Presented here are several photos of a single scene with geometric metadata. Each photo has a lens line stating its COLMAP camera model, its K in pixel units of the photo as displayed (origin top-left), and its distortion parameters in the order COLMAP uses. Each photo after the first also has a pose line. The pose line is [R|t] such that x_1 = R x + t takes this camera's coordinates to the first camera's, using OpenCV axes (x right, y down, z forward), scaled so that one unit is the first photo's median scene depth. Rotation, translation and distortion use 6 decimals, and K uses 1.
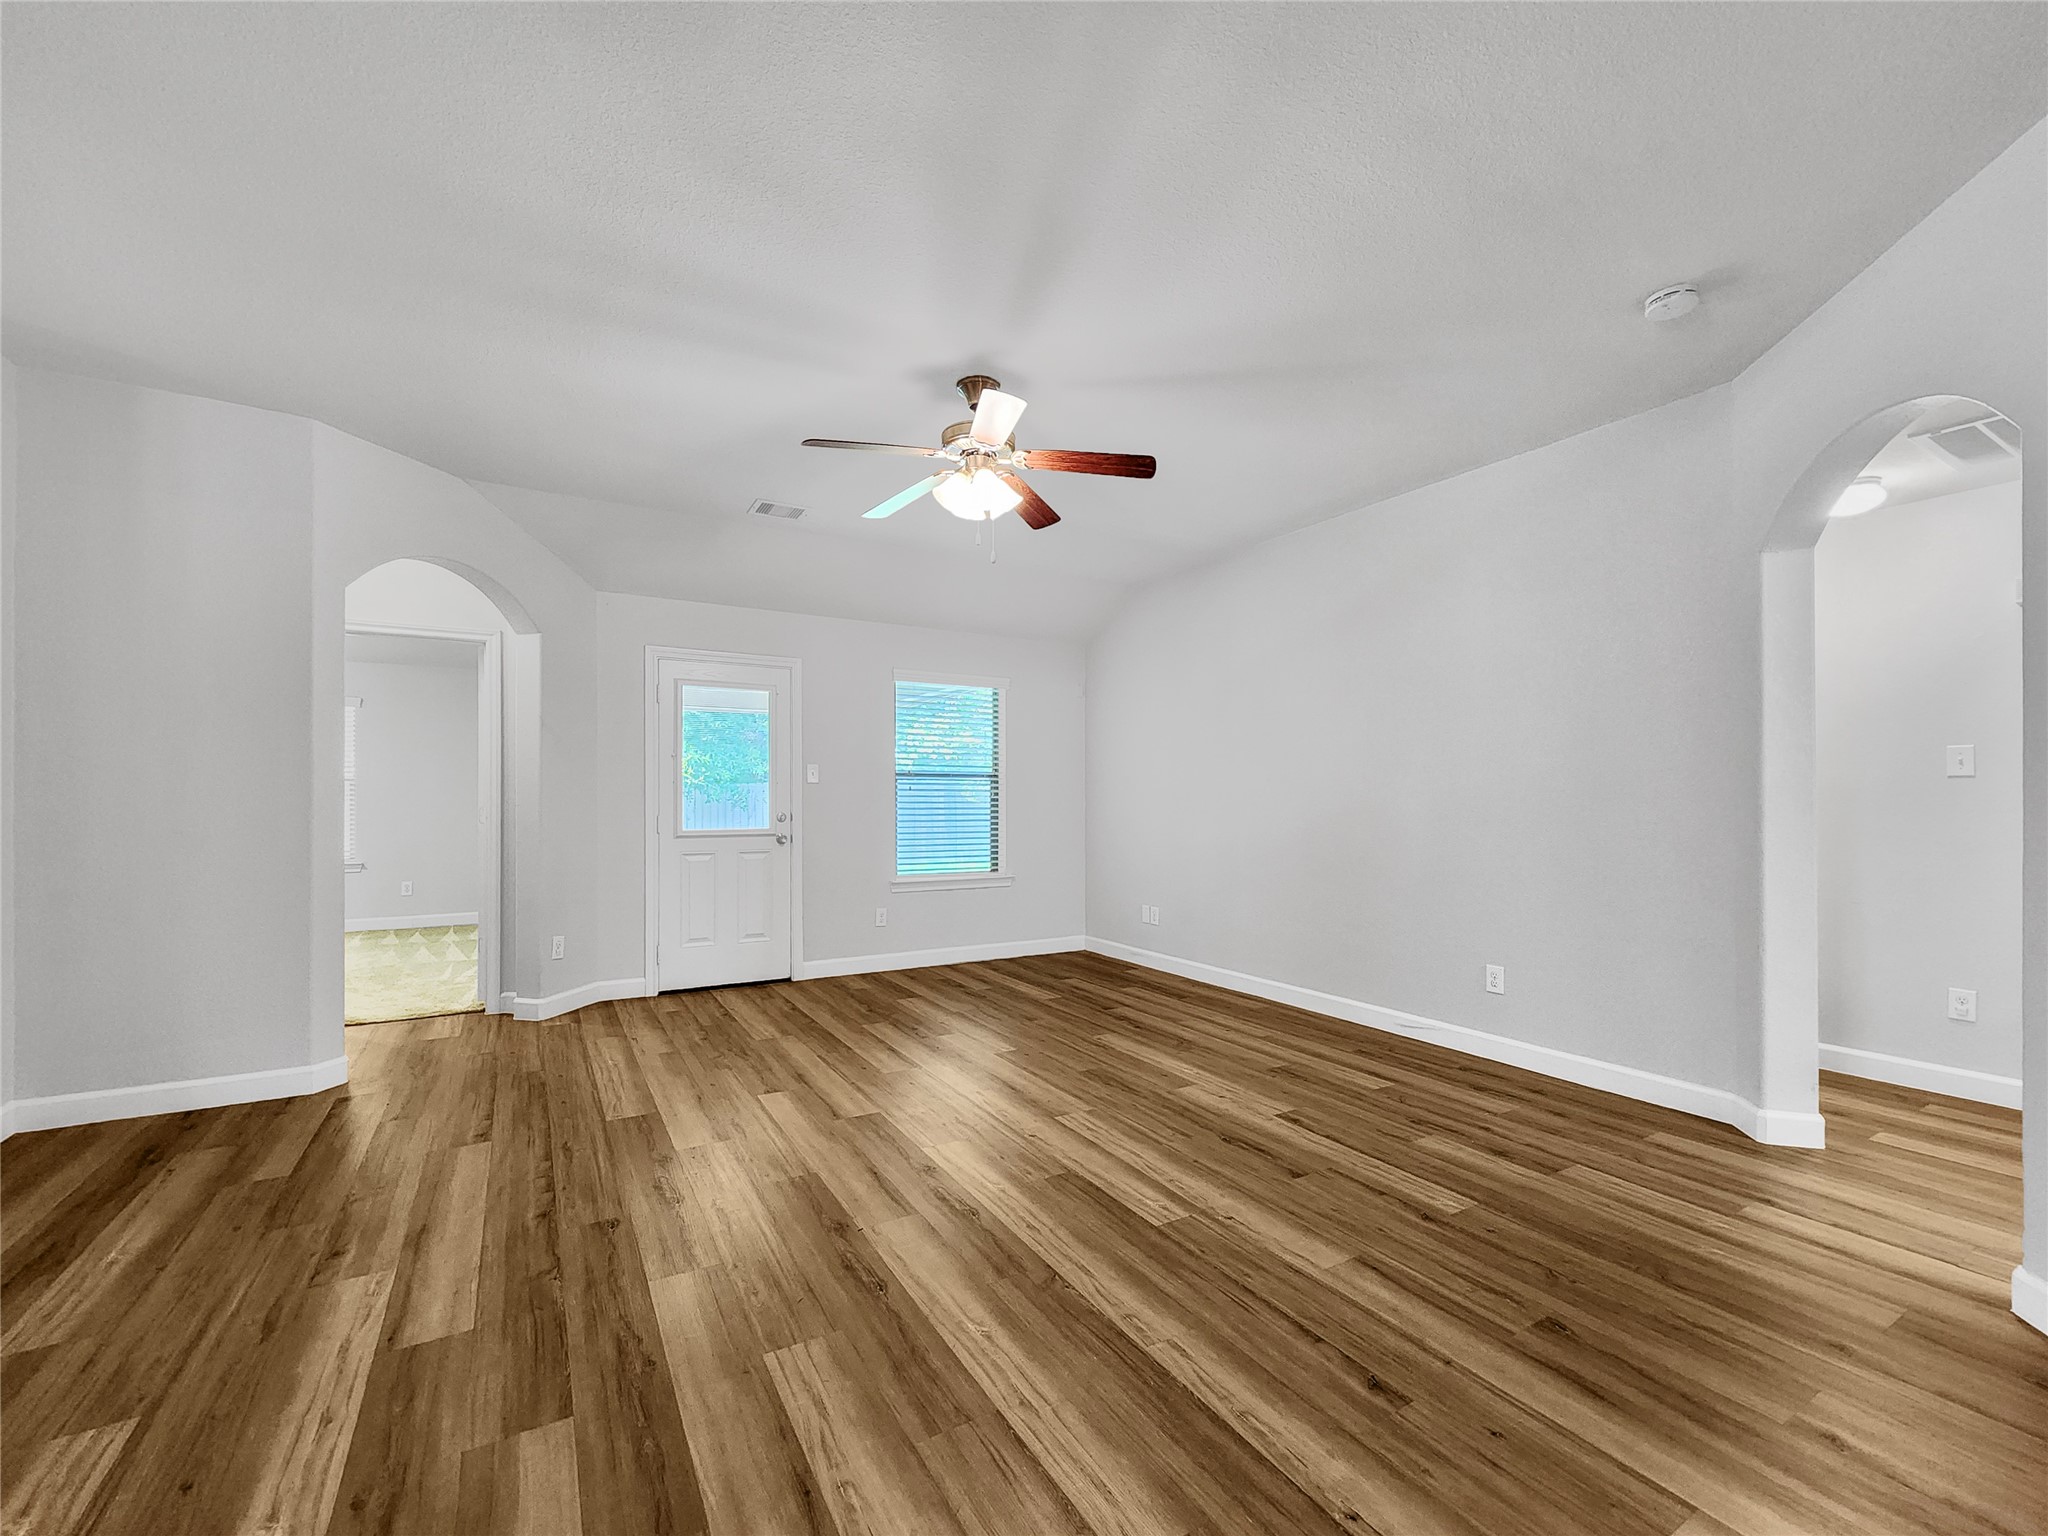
lens RADIAL K [[833.1, 0, 1023.9], [0, 833.1, 780.0], [0, 0, 1]] dist [-0.000852, -0.000479]
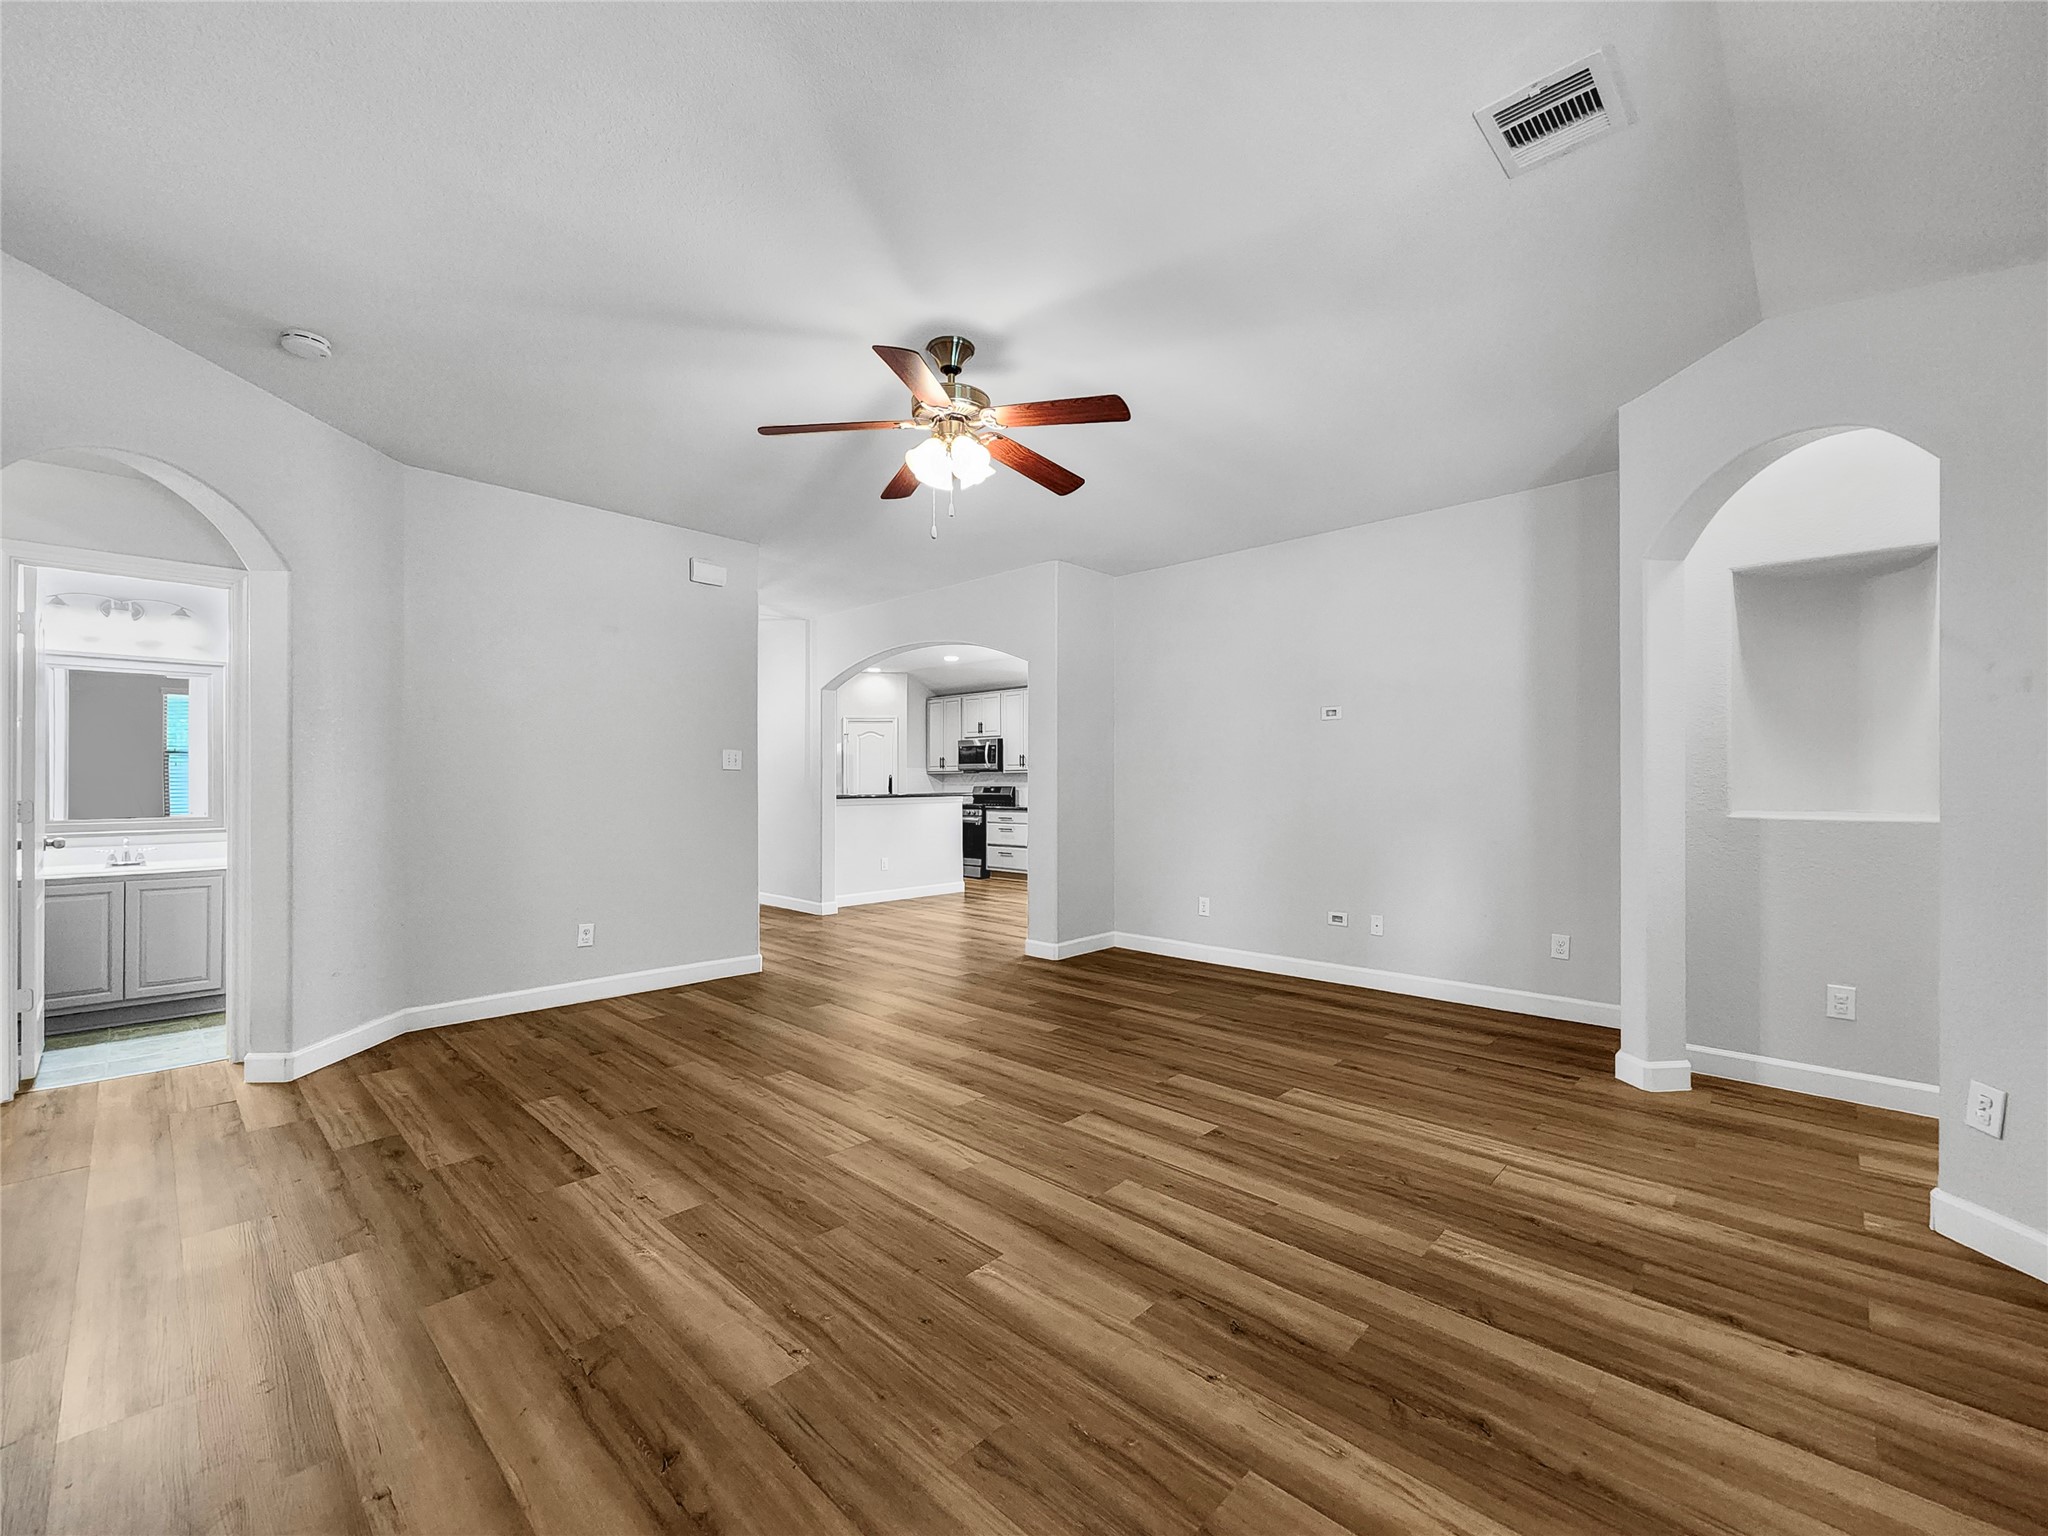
lens RADIAL K [[833.1, 0, 1019.8], [0, 833.1, 781.8], [0, 0, 1]] dist [-0.000852, -0.000479]
pose [[-0.962128, -0.000843, -0.272596, 0.116844], [0.004881, 0.999782, -0.020320, 0.034404], [0.272553, -0.020881, -0.961914, 1.761910]]
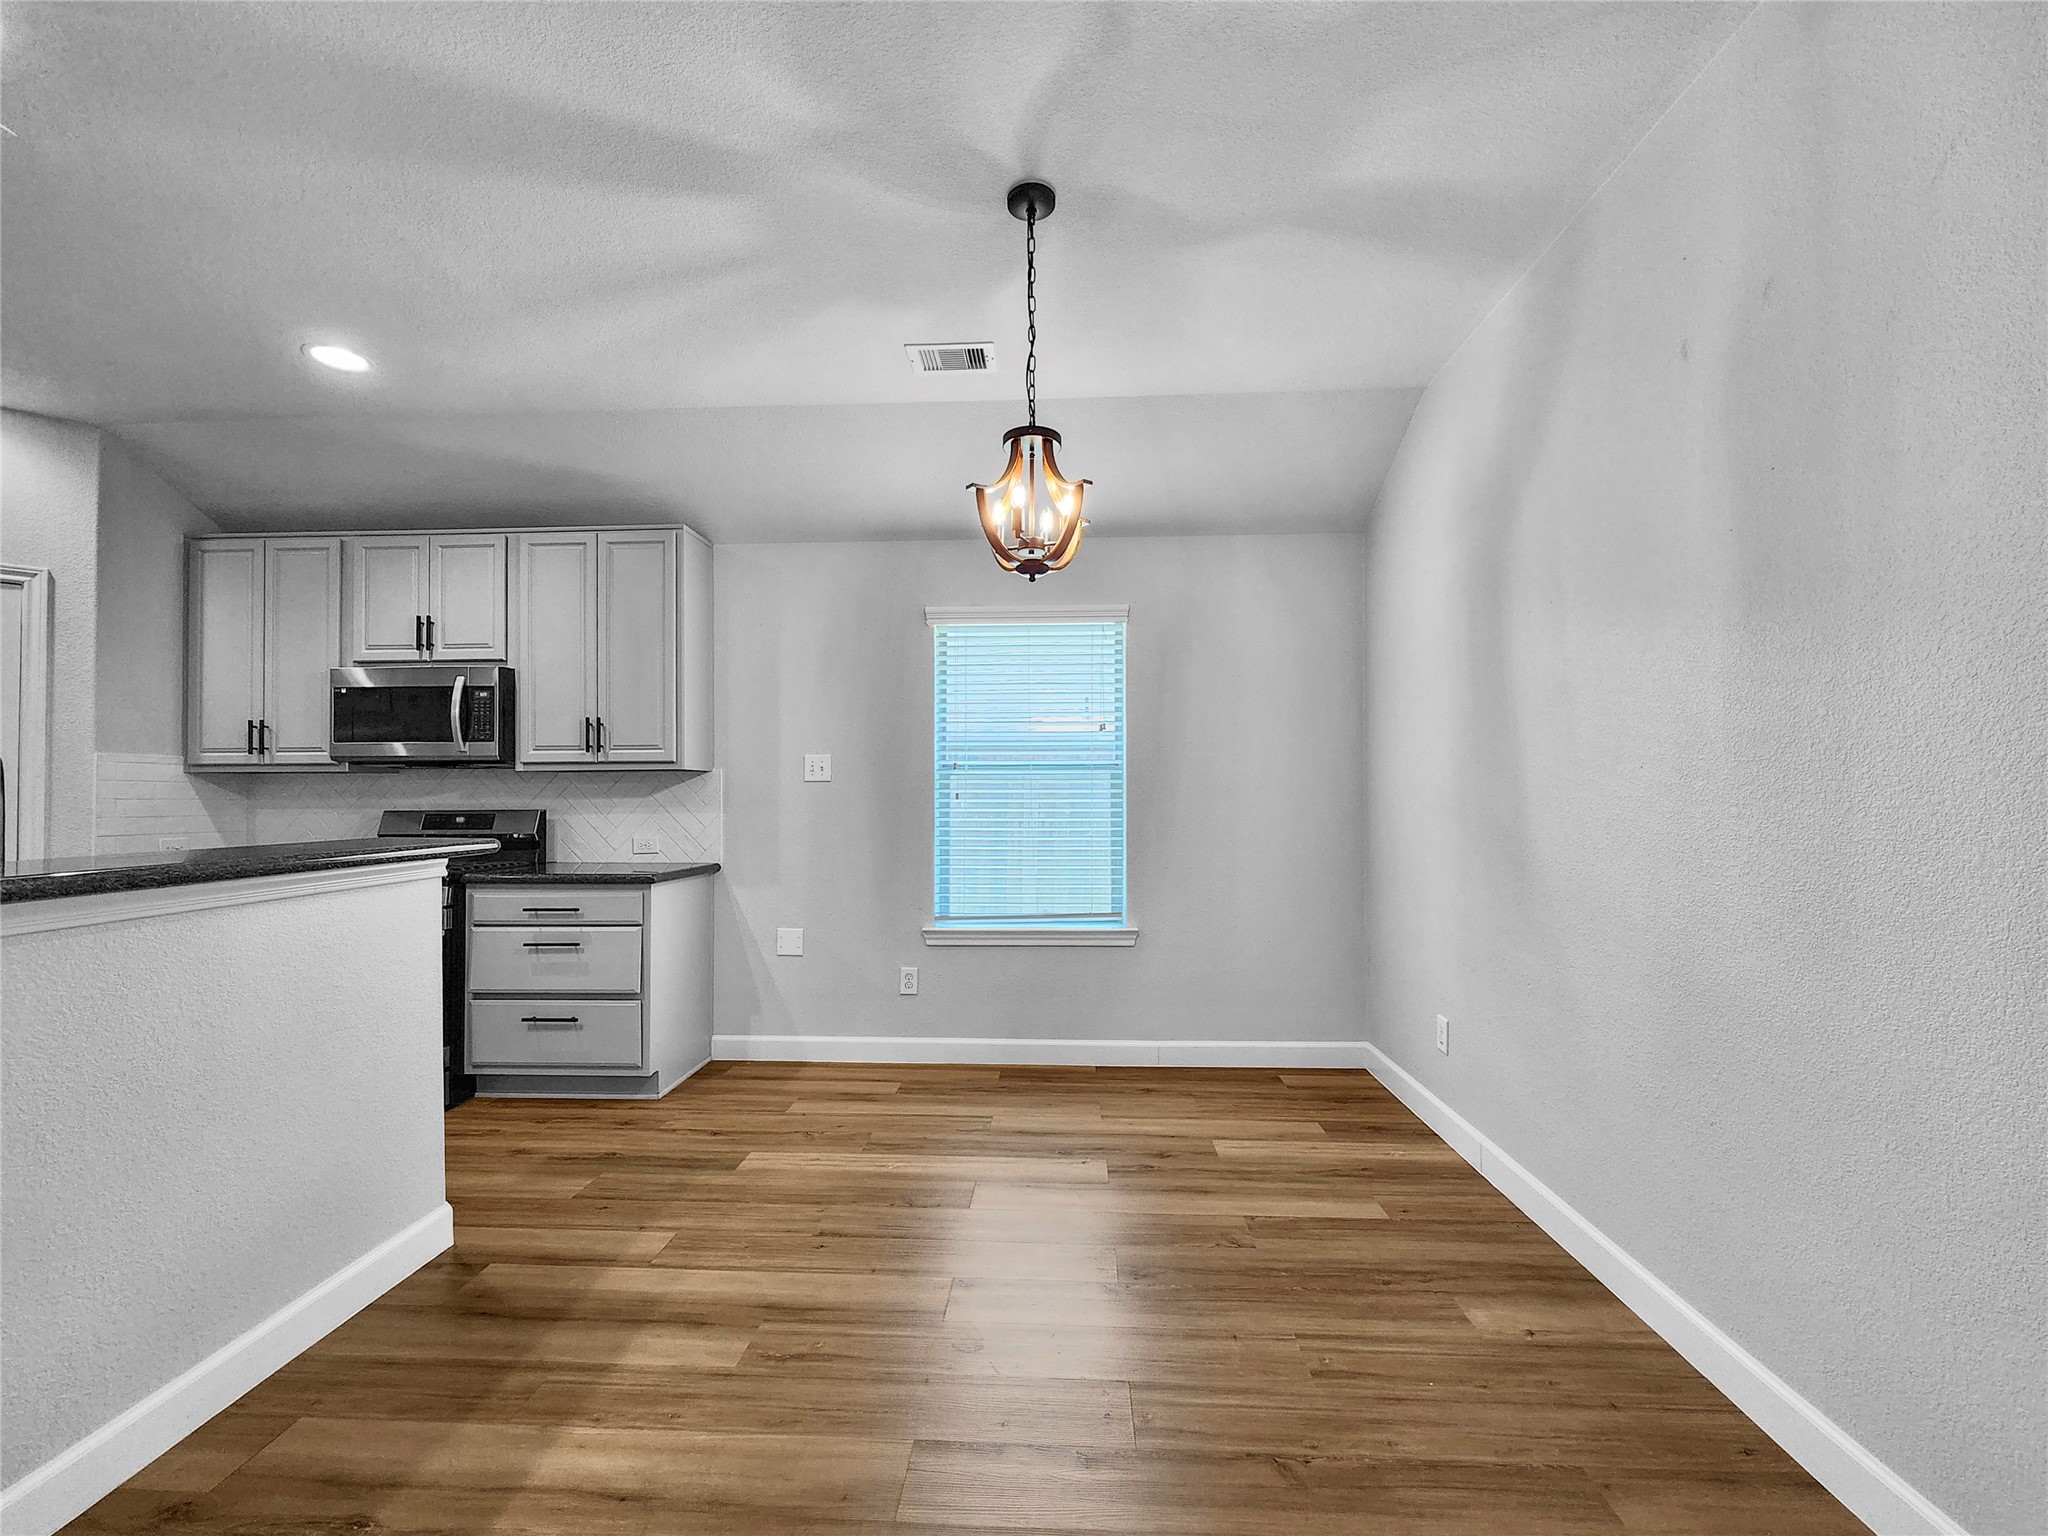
lens RADIAL K [[833.1, 0, 1023.7], [0, 833.1, 787.7], [0, 0, 1]] dist [-0.000852, -0.000479]
pose [[-0.551781, -0.005129, -0.833974, 0.092693], [0.016643, 0.999714, -0.017160, 0.030129], [0.833823, -0.023348, -0.551538, 1.587097]]
